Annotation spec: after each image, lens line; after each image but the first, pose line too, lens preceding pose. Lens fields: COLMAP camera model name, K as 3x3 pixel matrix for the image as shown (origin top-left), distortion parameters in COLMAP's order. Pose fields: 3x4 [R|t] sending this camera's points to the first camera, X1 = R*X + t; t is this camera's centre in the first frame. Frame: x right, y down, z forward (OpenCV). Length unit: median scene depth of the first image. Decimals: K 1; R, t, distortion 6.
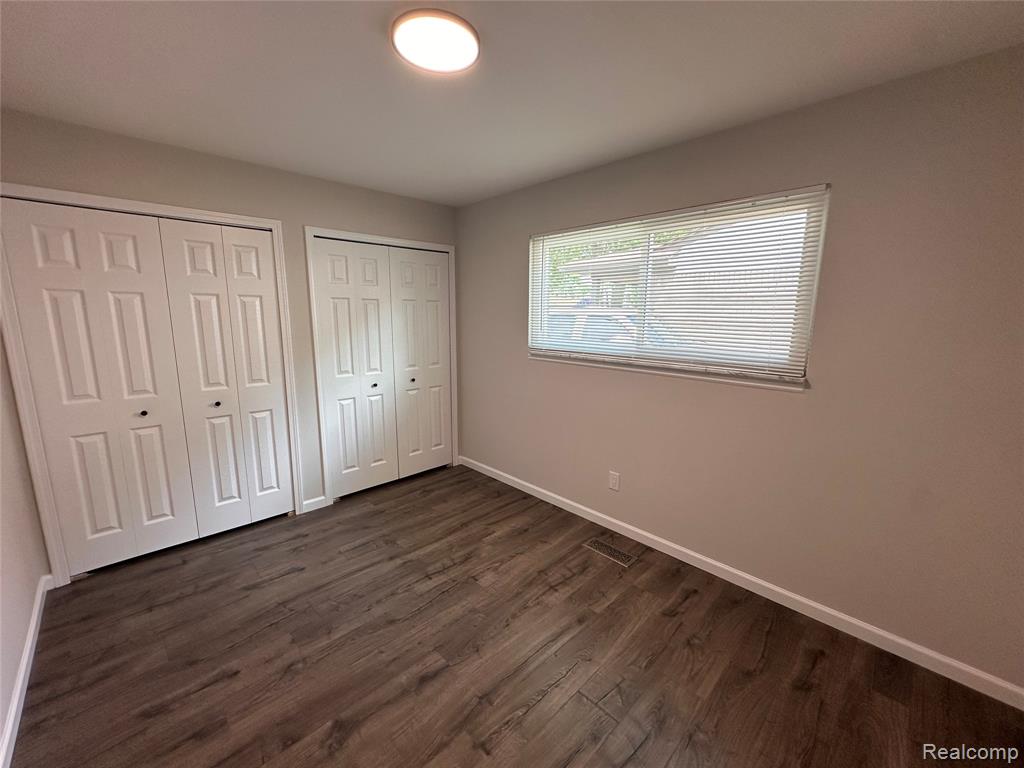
lens RADIAL K [[408.7, 0, 505.0], [0, 408.7, 386.7], [0, 0, 1]] dist [-0.002977, 0.000308]
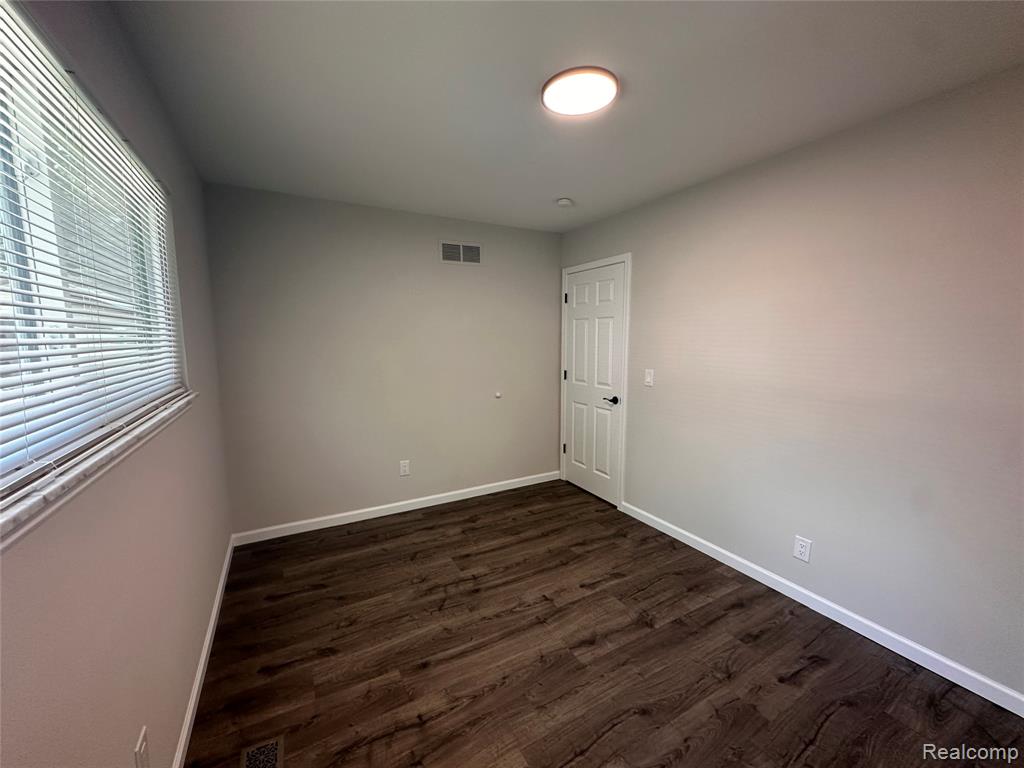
lens RADIAL K [[408.7, 0, 505.6], [0, 408.7, 390.6], [0, 0, 1]] dist [-0.002977, 0.000308]
pose [[-0.965460, -0.041609, 0.257207, -0.201698], [0.040203, 0.951554, 0.304843, -0.280872], [-0.257430, 0.304655, -0.917014, 1.655923]]
